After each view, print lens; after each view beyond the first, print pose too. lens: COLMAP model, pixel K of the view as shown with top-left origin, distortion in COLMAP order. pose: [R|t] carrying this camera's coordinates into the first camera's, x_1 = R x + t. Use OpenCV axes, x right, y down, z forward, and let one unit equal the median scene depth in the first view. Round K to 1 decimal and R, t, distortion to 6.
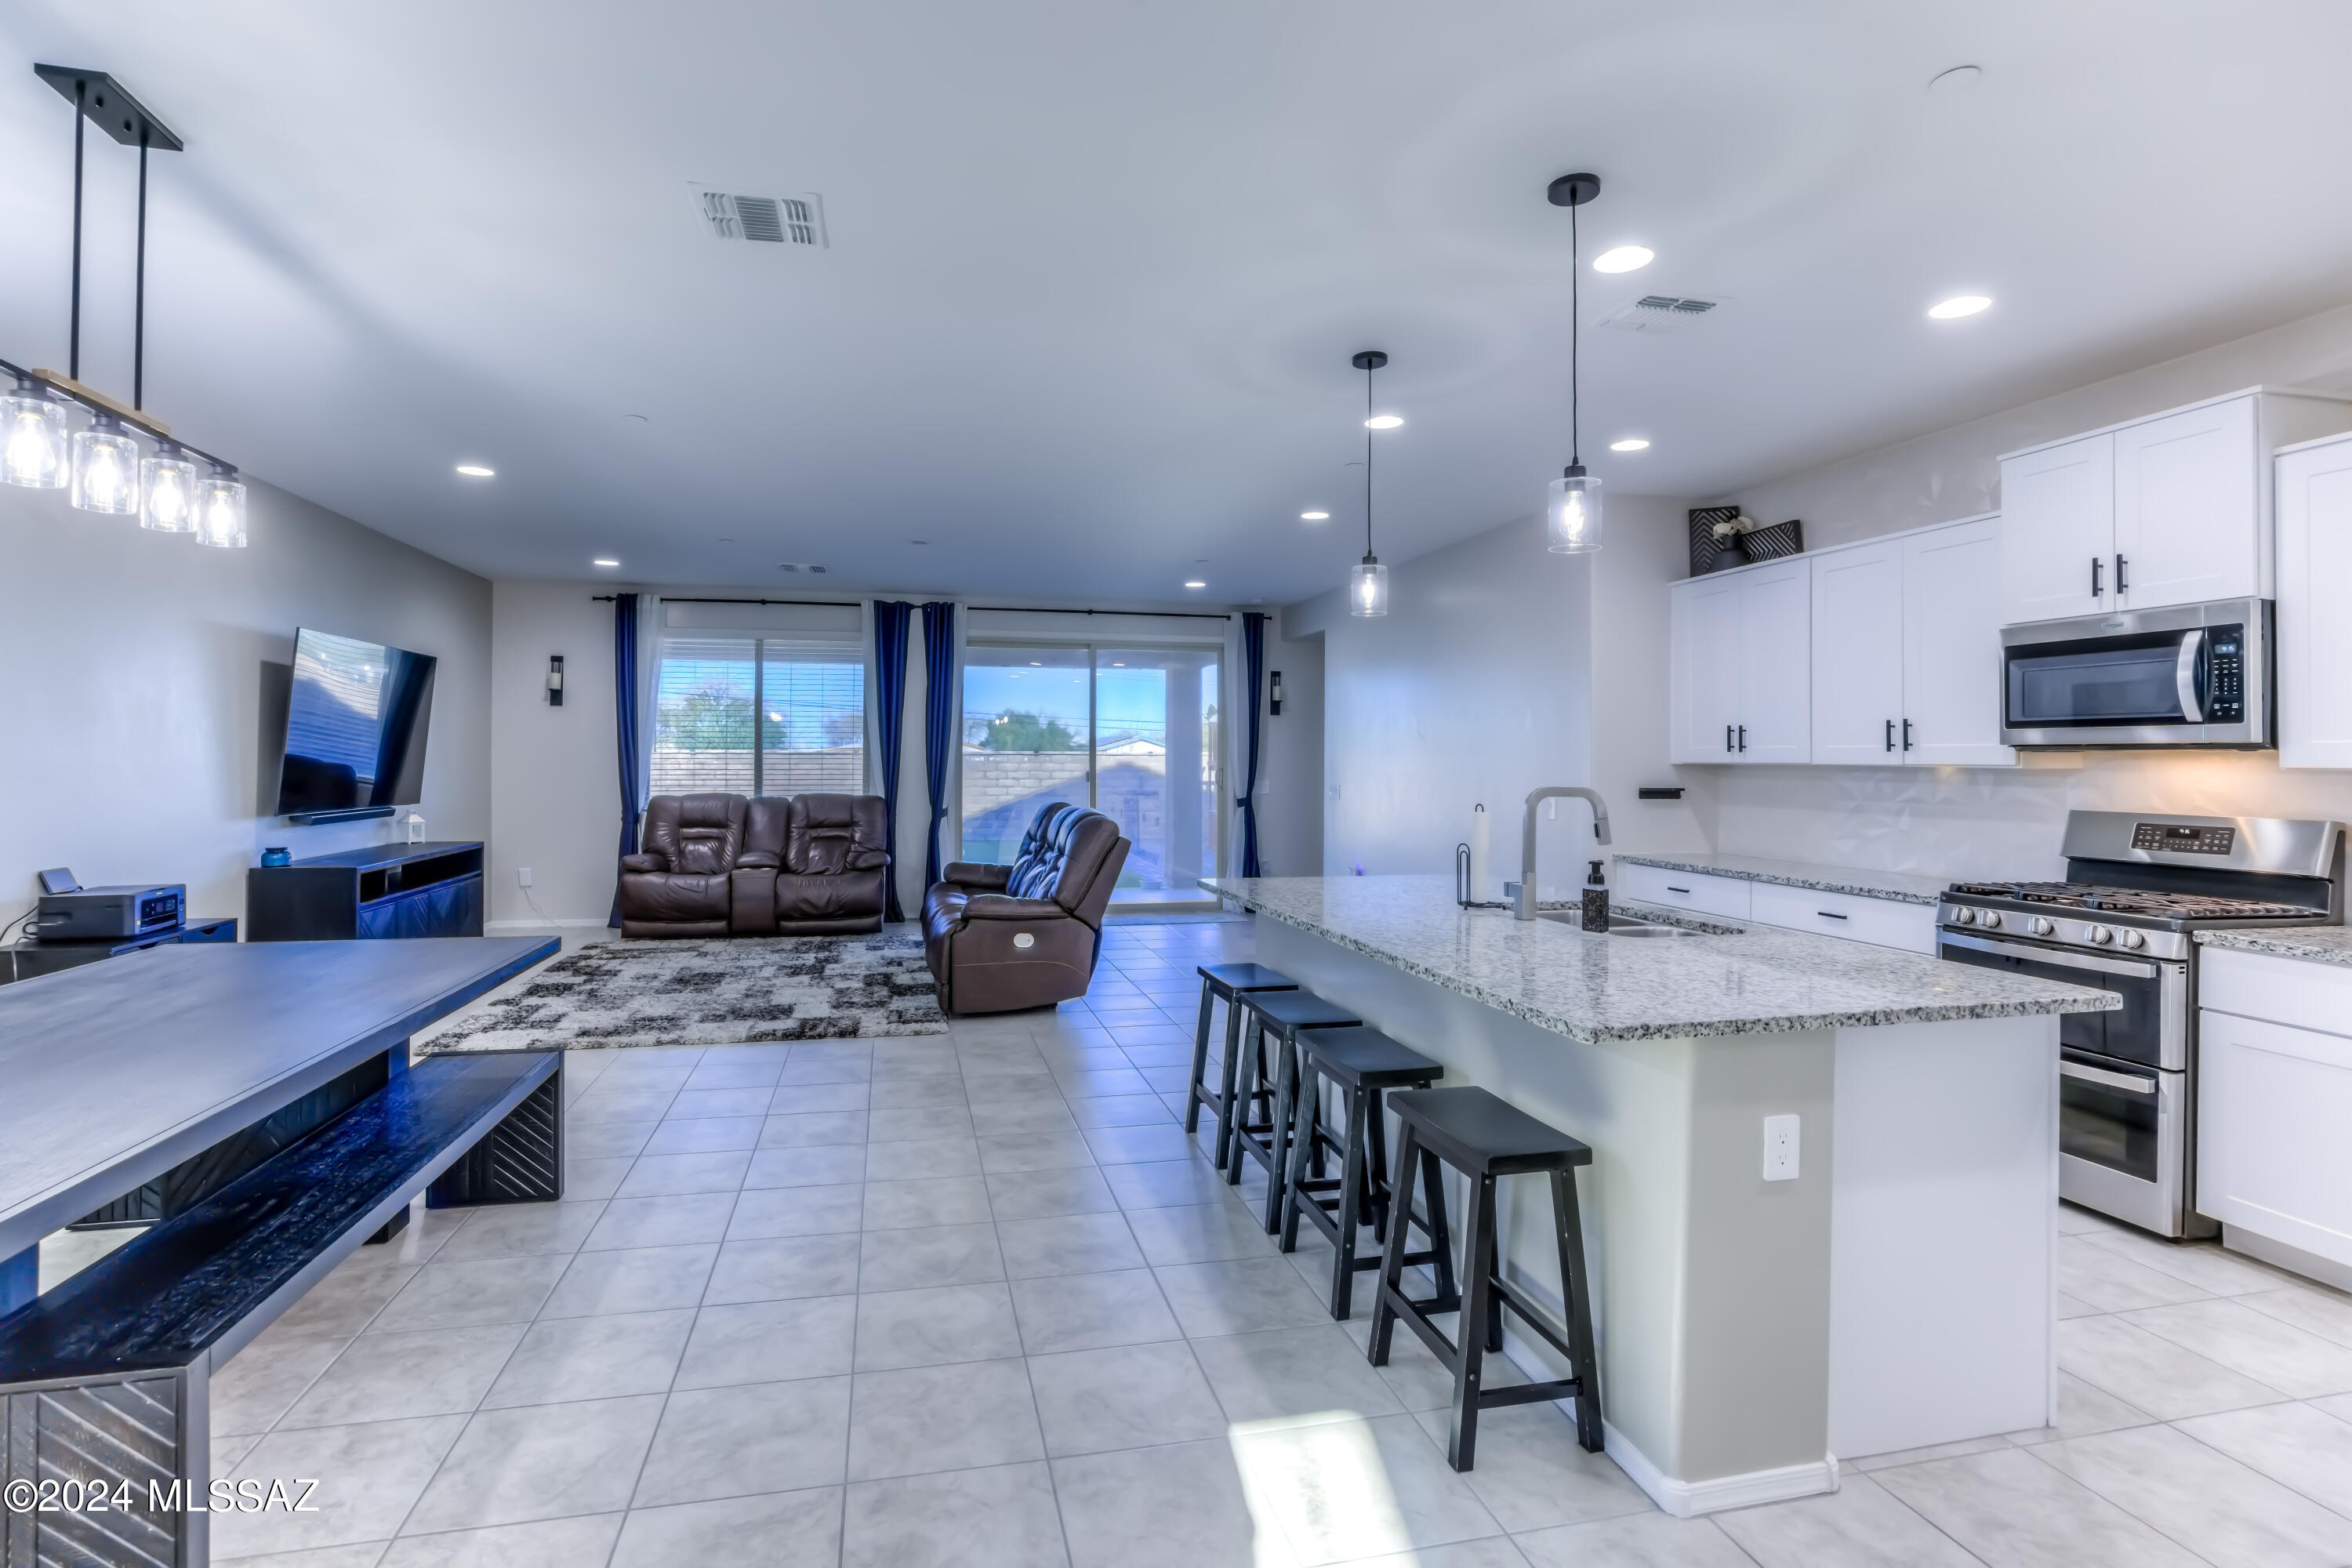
lens RADIAL K [[1149.7, 0, 1130.2], [0, 1149.7, 754.5], [0, 0, 1]] dist [-0.016135, 0.001200]
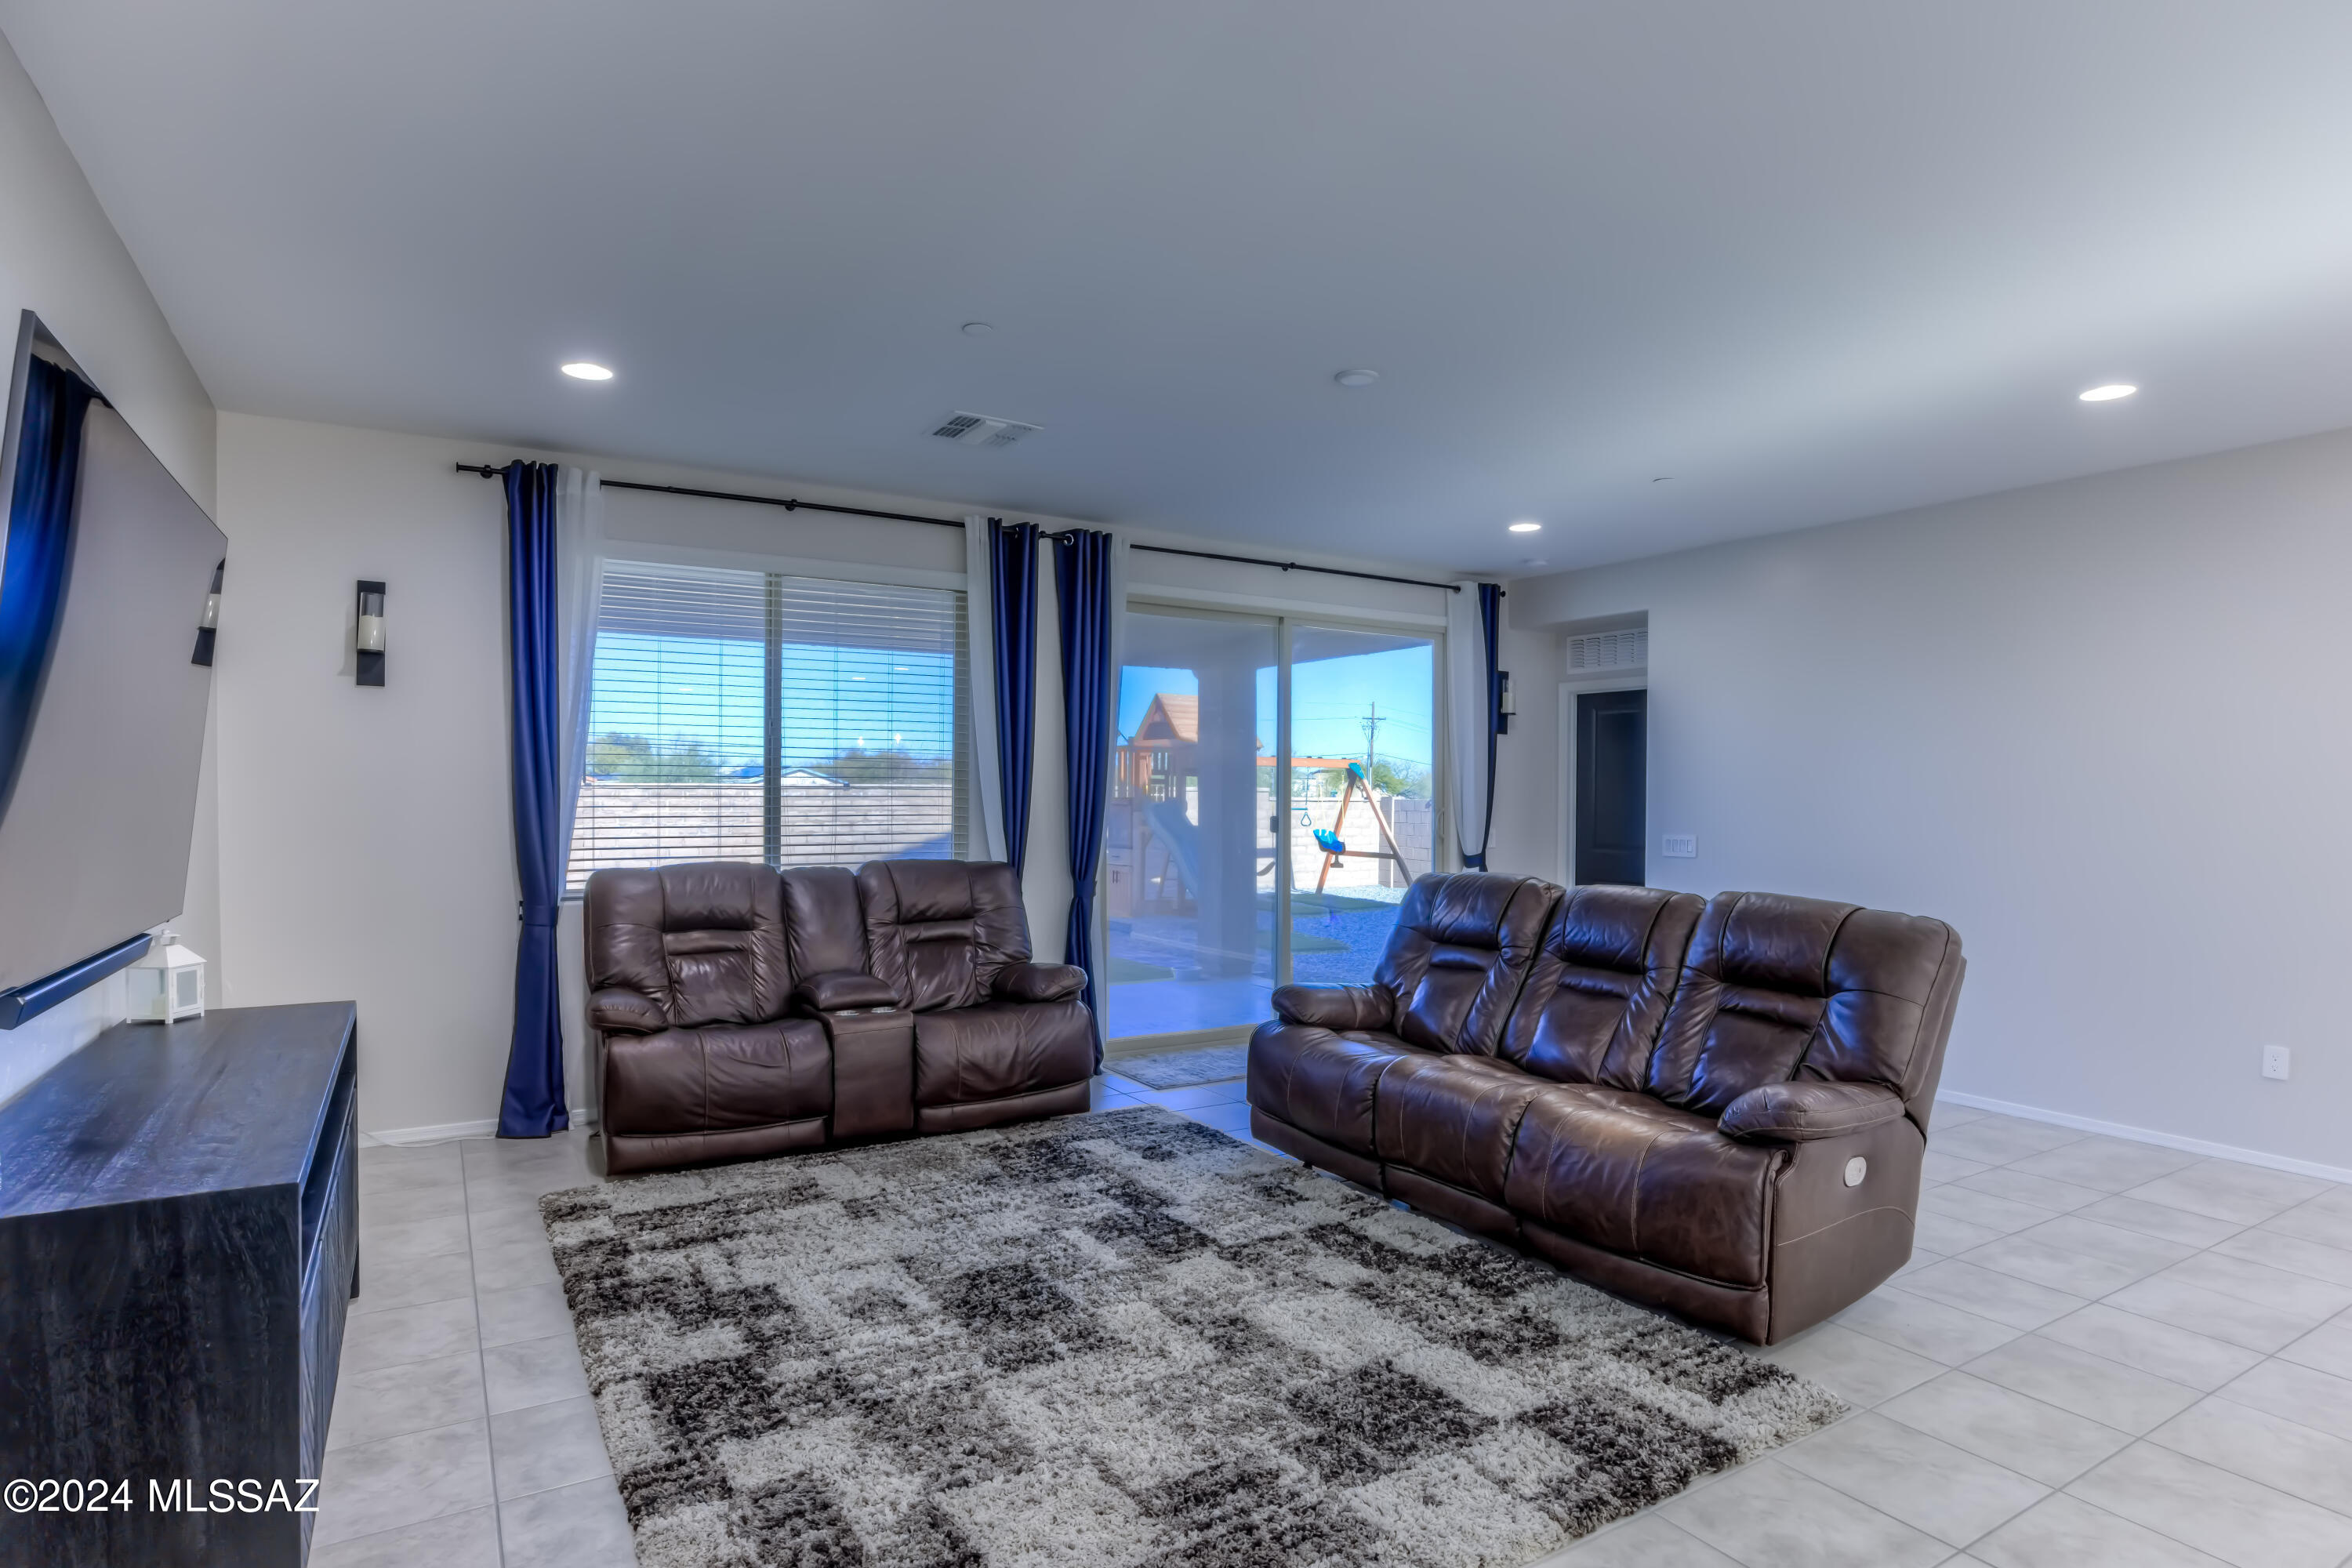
lens RADIAL K [[1232.9, 0, 1136.8], [0, 1232.9, 820.1], [0, 0, 1]] dist [-0.018878, -0.000096]
pose [[0.940952, -0.008296, 0.338439, -0.611781], [-0.001105, 0.999619, 0.027576, -0.003581], [-0.338539, -0.026322, 0.940584, 0.671141]]
